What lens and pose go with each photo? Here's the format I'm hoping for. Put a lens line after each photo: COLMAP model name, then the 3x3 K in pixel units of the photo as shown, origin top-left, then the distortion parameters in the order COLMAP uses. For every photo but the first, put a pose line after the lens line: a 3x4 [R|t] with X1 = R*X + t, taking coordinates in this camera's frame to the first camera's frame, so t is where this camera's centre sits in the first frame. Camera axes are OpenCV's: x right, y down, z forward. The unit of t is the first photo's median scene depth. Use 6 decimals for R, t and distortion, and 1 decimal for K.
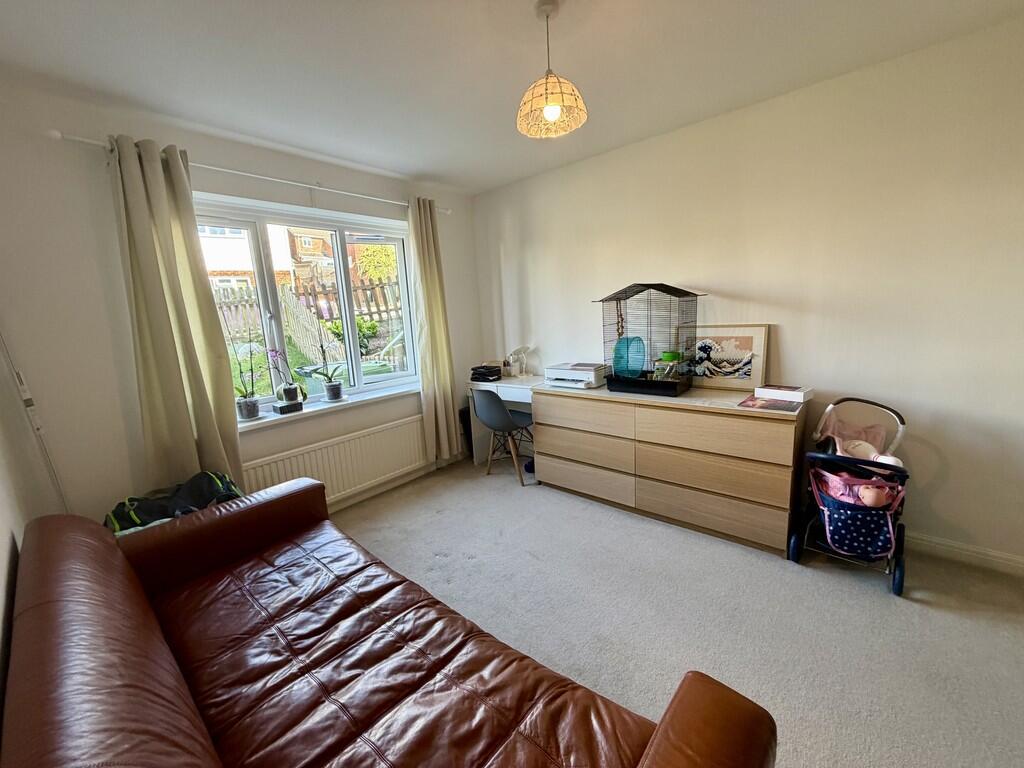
lens RADIAL K [[410.5, 0, 509.7], [0, 410.5, 382.3], [0, 0, 1]] dist [0.003719, 0.000264]
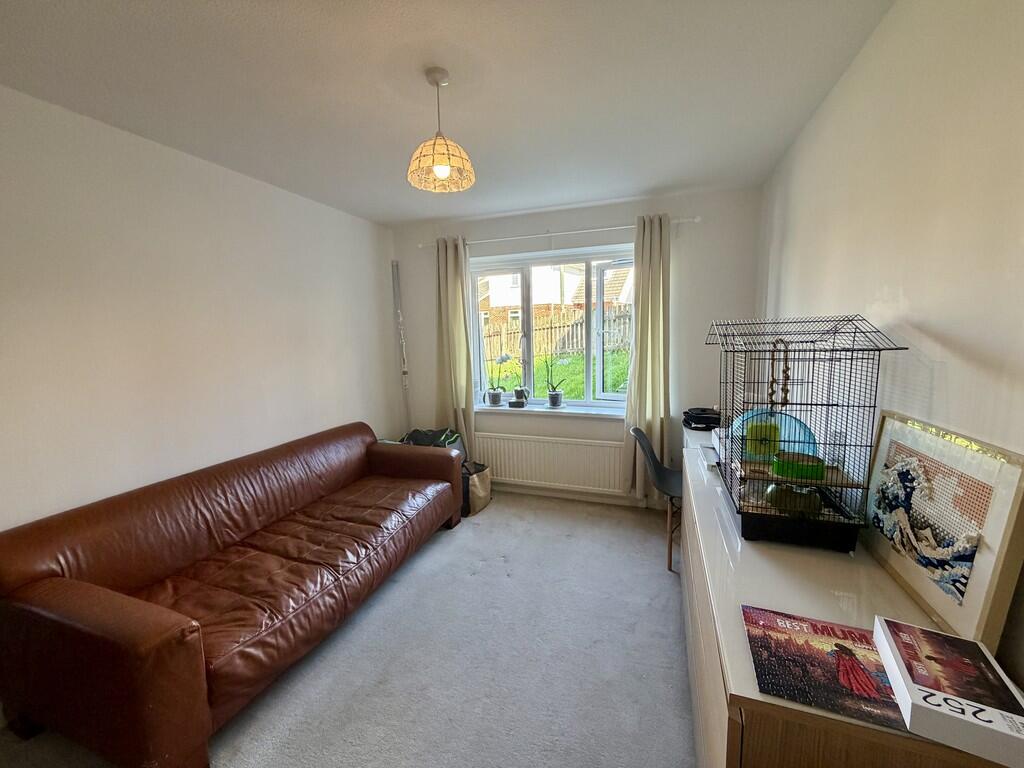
lens RADIAL K [[410.5, 0, 508.7], [0, 410.5, 382.4], [0, 0, 1]] dist [0.003719, 0.000264]
pose [[0.355733, 0.164063, -0.920075, 0.694620], [-0.160507, 0.980569, 0.112792, -0.158132], [0.920702, 0.107554, 0.375154, 0.475985]]
